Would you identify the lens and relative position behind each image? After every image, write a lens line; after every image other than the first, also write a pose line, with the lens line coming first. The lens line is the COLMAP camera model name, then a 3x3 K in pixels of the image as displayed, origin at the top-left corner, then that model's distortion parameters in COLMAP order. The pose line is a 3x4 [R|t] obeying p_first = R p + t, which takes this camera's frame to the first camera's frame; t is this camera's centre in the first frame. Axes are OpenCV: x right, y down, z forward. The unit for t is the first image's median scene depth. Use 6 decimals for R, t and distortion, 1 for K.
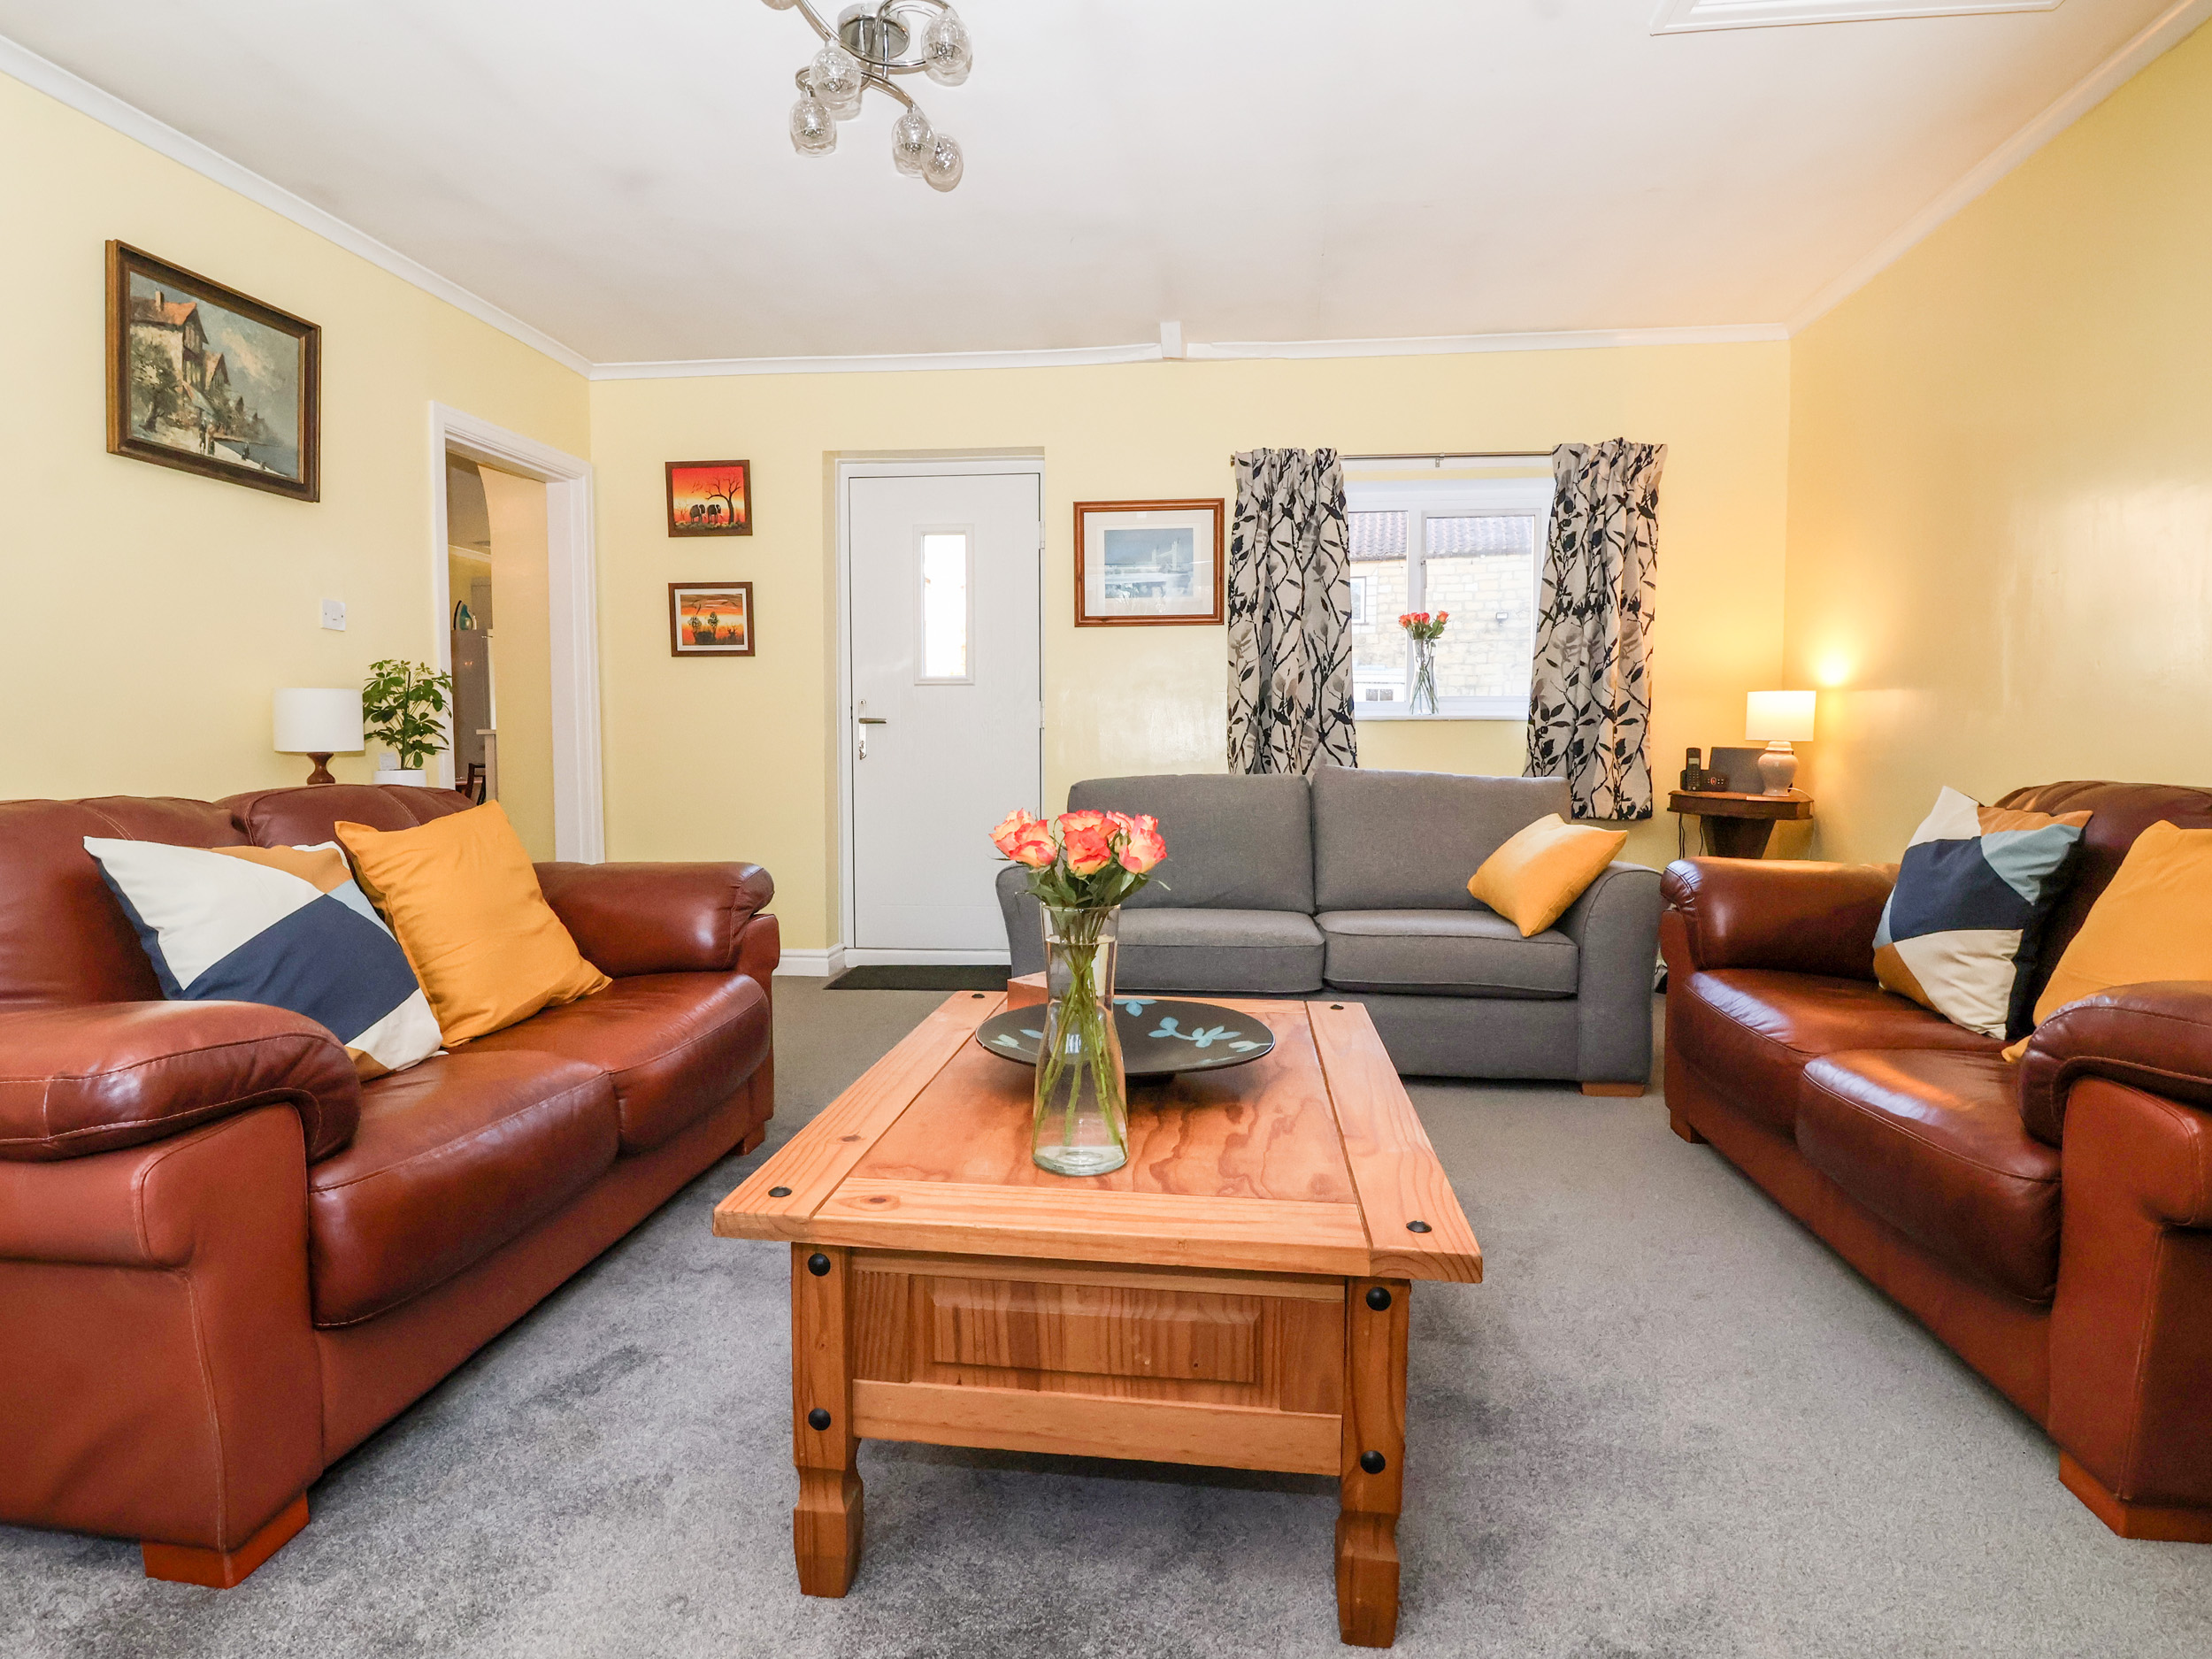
lens RADIAL K [[1169.7, 0, 1091.3], [0, 1169.7, 814.8], [0, 0, 1]] dist [0.002822, -0.015774]
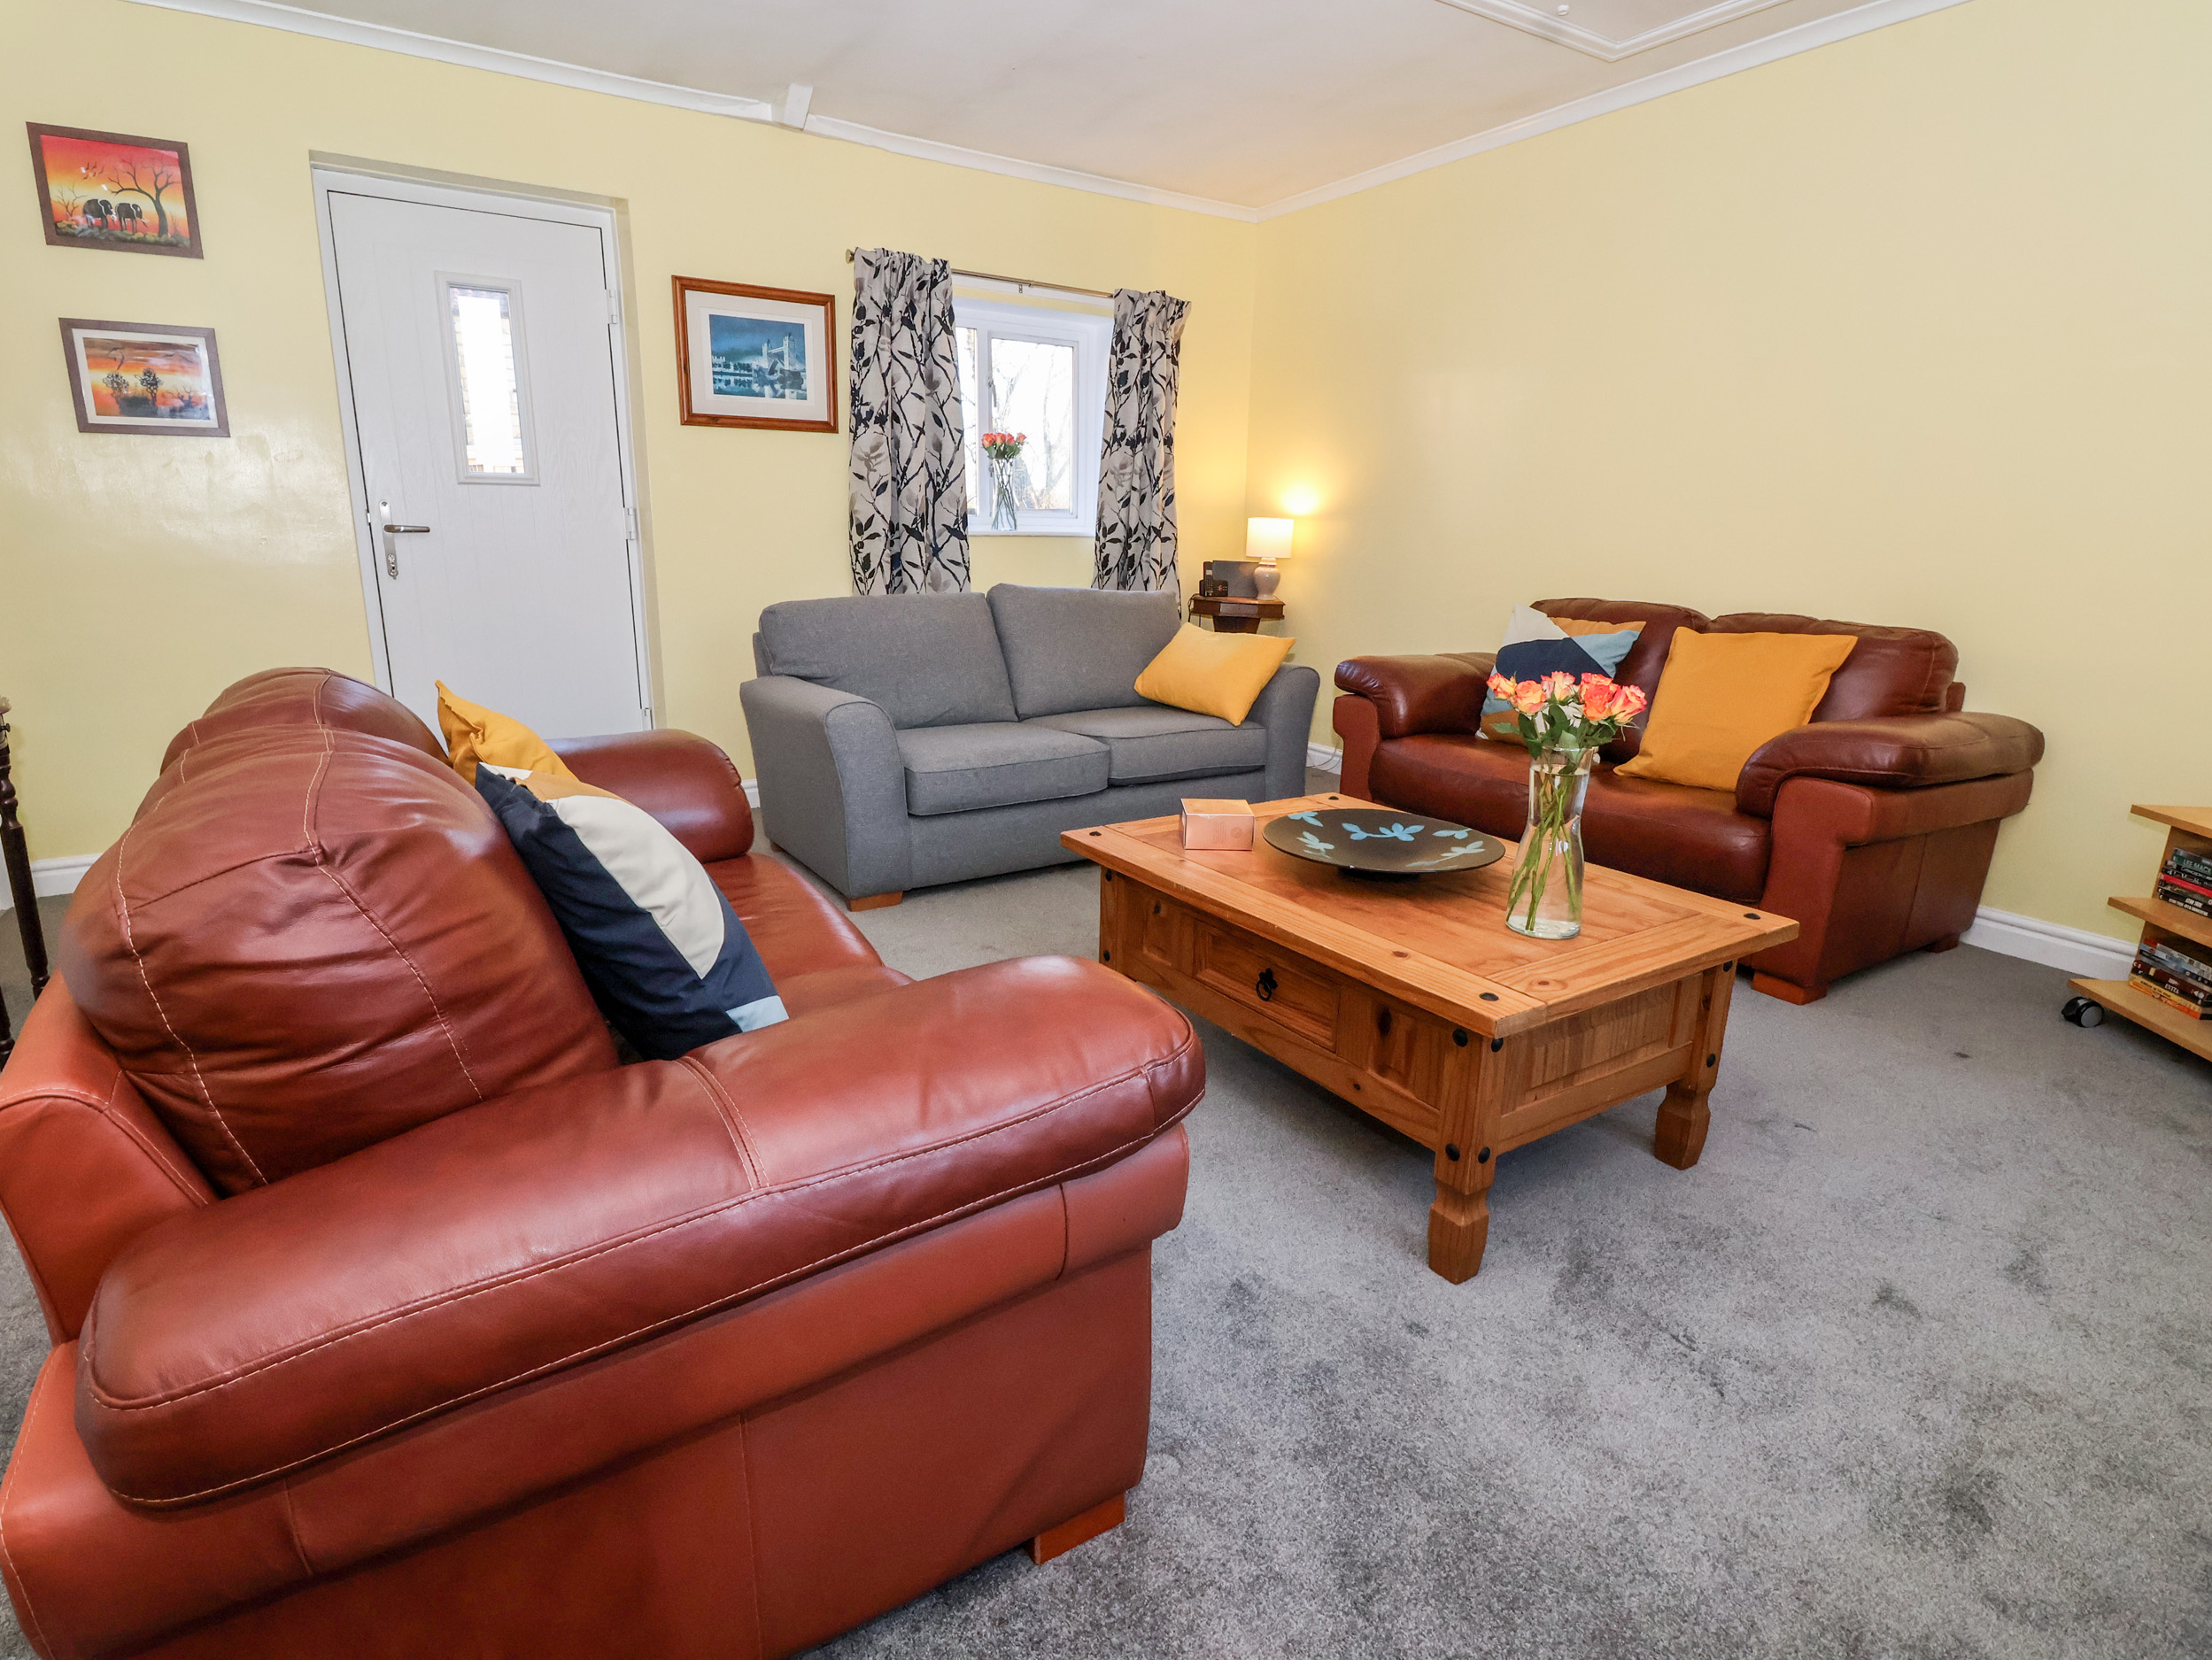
lens RADIAL K [[1136.7, 0, 1090.0], [0, 1136.7, 818.8], [0, 0, 1]] dist [0.001040, -0.013889]
pose [[0.768221, -0.148163, 0.622804, -0.378292], [0.025417, 0.979142, 0.201583, -0.034705], [-0.639680, -0.139031, 0.755963, 0.108983]]
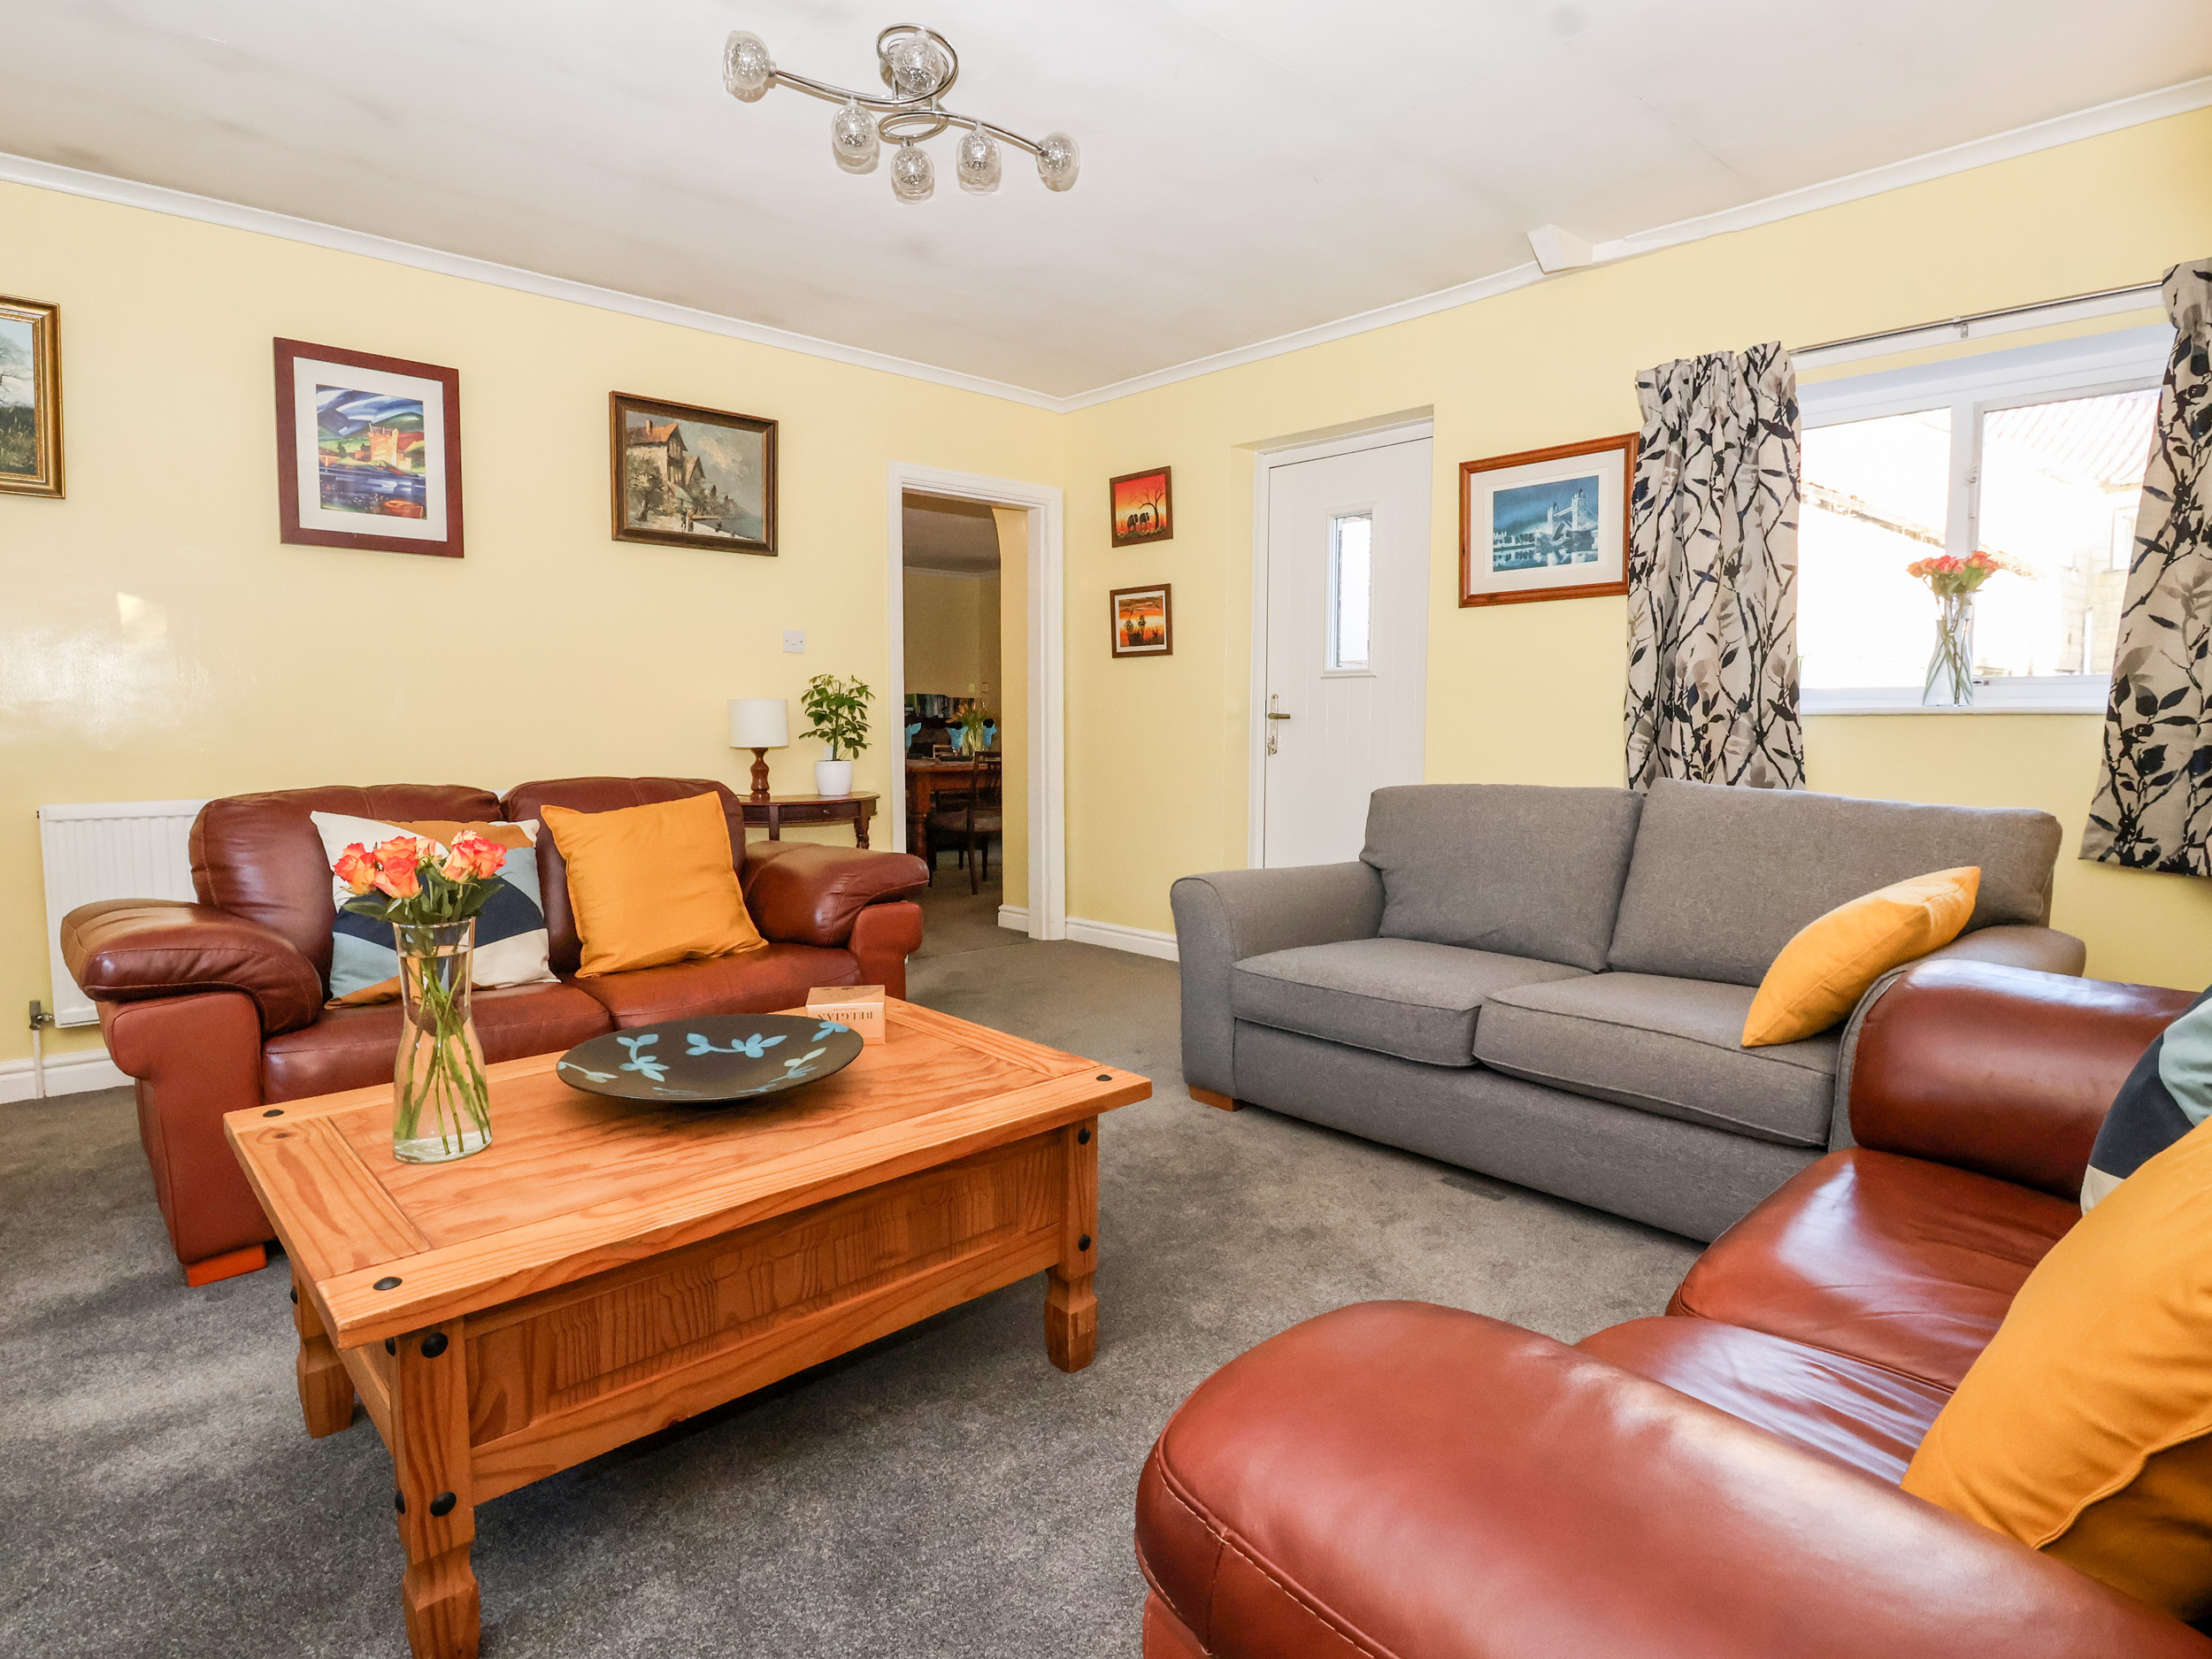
lens RADIAL K [[1169.7, 0, 1091.3], [0, 1169.7, 814.8], [0, 0, 1]] dist [0.002822, -0.015774]
pose [[0.766003, 0.050183, -0.640875, 0.358566], [-0.039109, 0.998740, 0.031460, -0.025155], [0.641646, 0.000966, 0.767000, 0.168093]]
